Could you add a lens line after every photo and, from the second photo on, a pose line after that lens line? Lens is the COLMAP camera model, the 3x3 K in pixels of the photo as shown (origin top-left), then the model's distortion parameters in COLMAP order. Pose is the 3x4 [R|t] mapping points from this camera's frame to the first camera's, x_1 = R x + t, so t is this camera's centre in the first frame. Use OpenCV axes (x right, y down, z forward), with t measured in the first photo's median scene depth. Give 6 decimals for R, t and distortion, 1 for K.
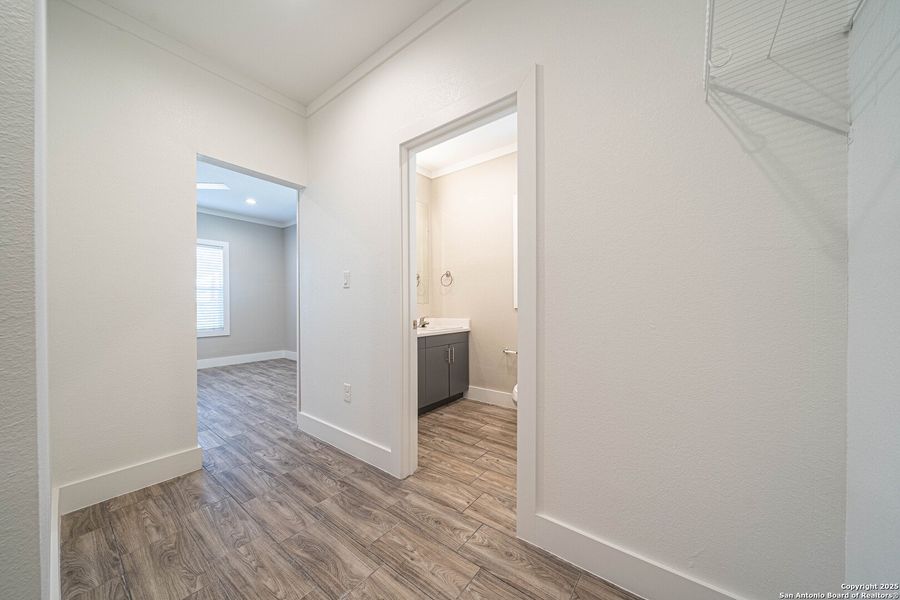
lens RADIAL K [[310.1, 0, 437.7], [0, 310.1, 305.8], [0, 0, 1]] dist [-0.000558, -0.000026]
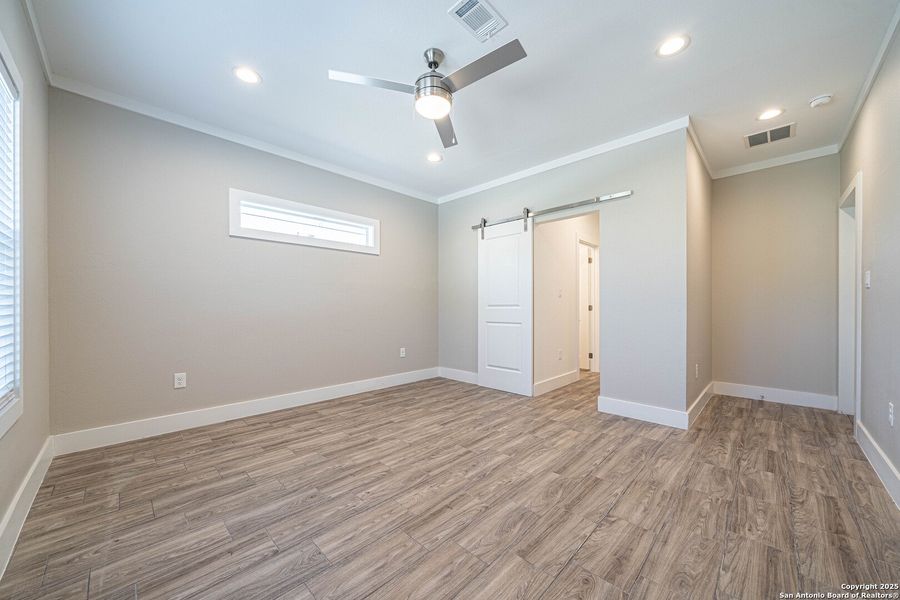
lens RADIAL K [[315.1, 0, 445.4], [0, 315.1, 306.8], [0, 0, 1]] dist [-0.003035, -0.000226]
pose [[0.133383, 0.001539, 0.991063, -0.914475], [0.007308, 0.999970, -0.002537, -0.001348], [-0.991038, 0.007581, 0.133368, 0.581805]]
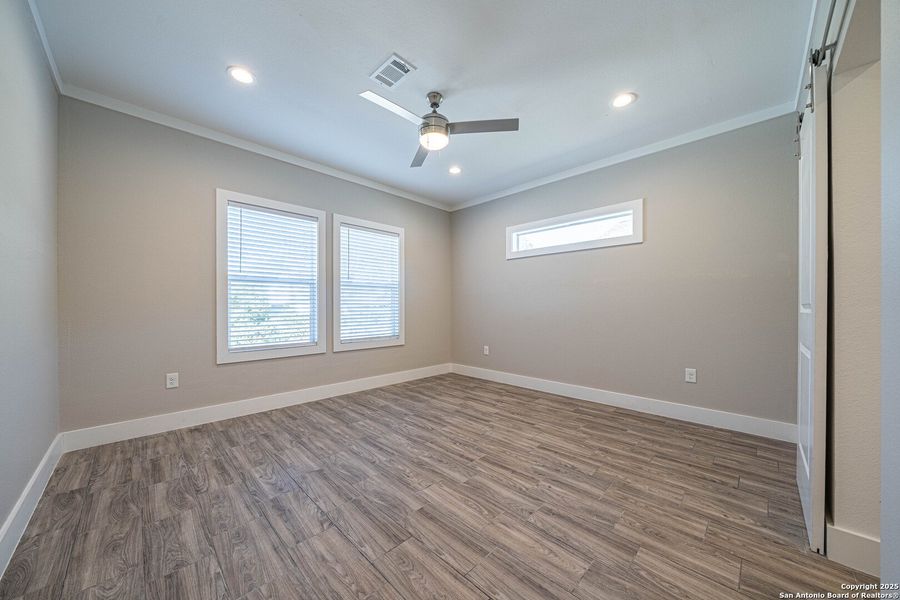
lens RADIAL K [[315.1, 0, 445.4], [0, 315.1, 306.8], [0, 0, 1]] dist [-0.003035, -0.000226]
pose [[0.992891, 0.003030, -0.118990, -0.478569], [-0.003968, 0.999963, -0.007639, 0.003142], [0.118963, 0.008057, 0.992866, 0.212412]]
